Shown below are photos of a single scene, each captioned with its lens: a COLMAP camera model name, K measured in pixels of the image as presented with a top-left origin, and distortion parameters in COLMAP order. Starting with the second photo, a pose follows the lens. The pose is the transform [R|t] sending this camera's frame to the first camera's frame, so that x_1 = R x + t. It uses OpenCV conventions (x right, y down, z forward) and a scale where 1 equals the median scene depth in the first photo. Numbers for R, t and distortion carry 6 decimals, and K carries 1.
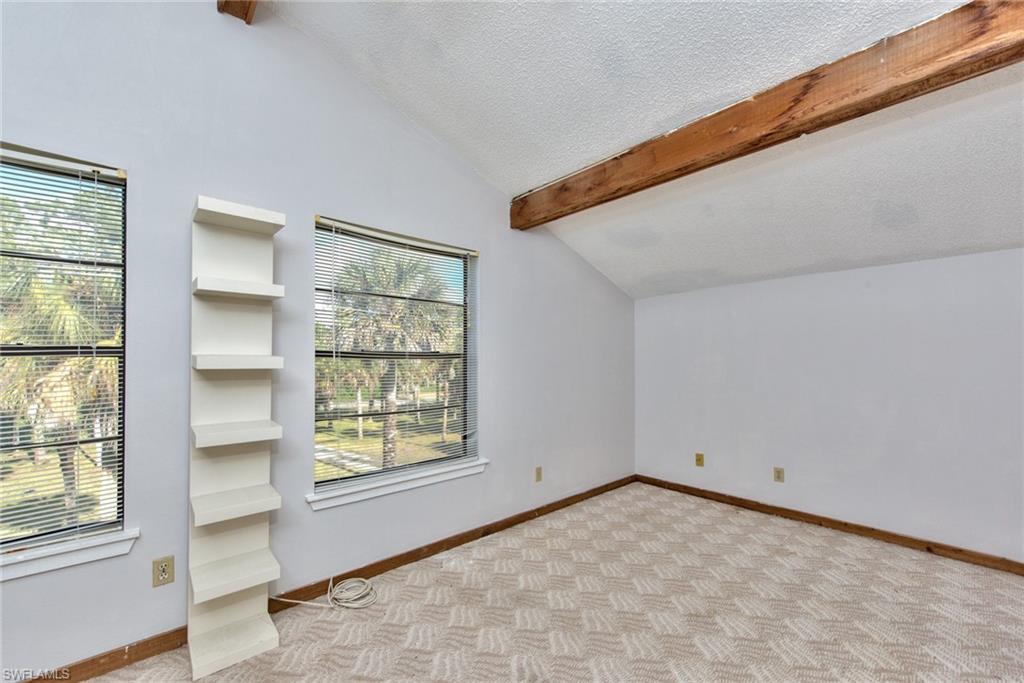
lens RADIAL K [[409.0, 0, 506.5], [0, 409.0, 350.6], [0, 0, 1]] dist [0.009207, -0.000245]
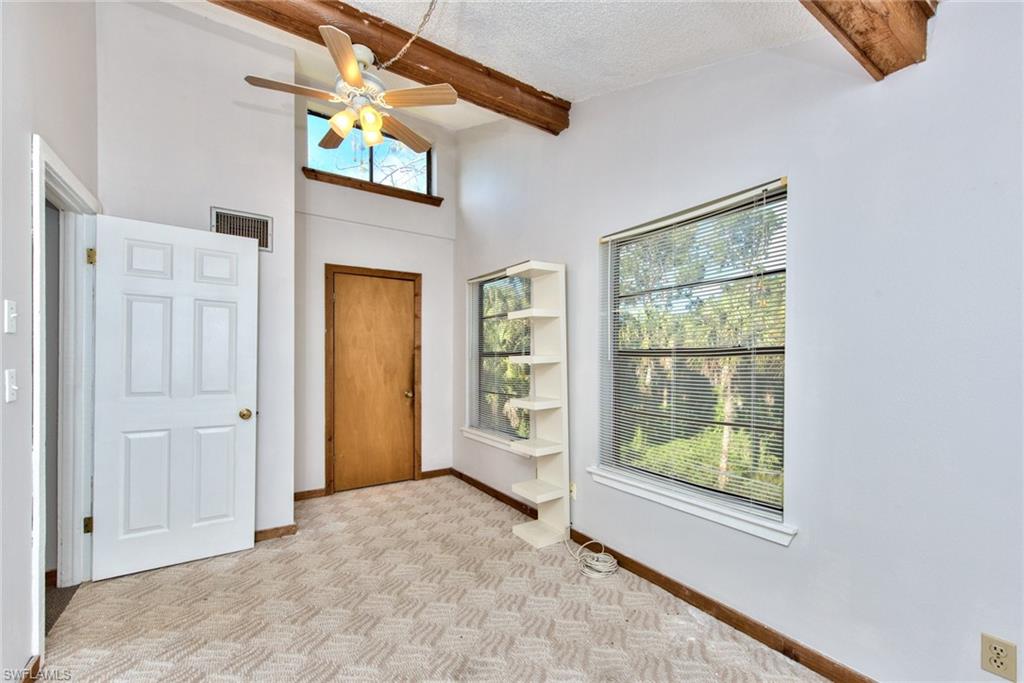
lens RADIAL K [[409.0, 0, 506.5], [0, 409.0, 350.6], [0, 0, 1]] dist [0.009207, -0.000245]
pose [[-0.128668, -0.019491, -0.991496, 0.738783], [0.022690, 0.999487, -0.022593, 0.021072], [0.991428, -0.025404, -0.128160, 0.848285]]
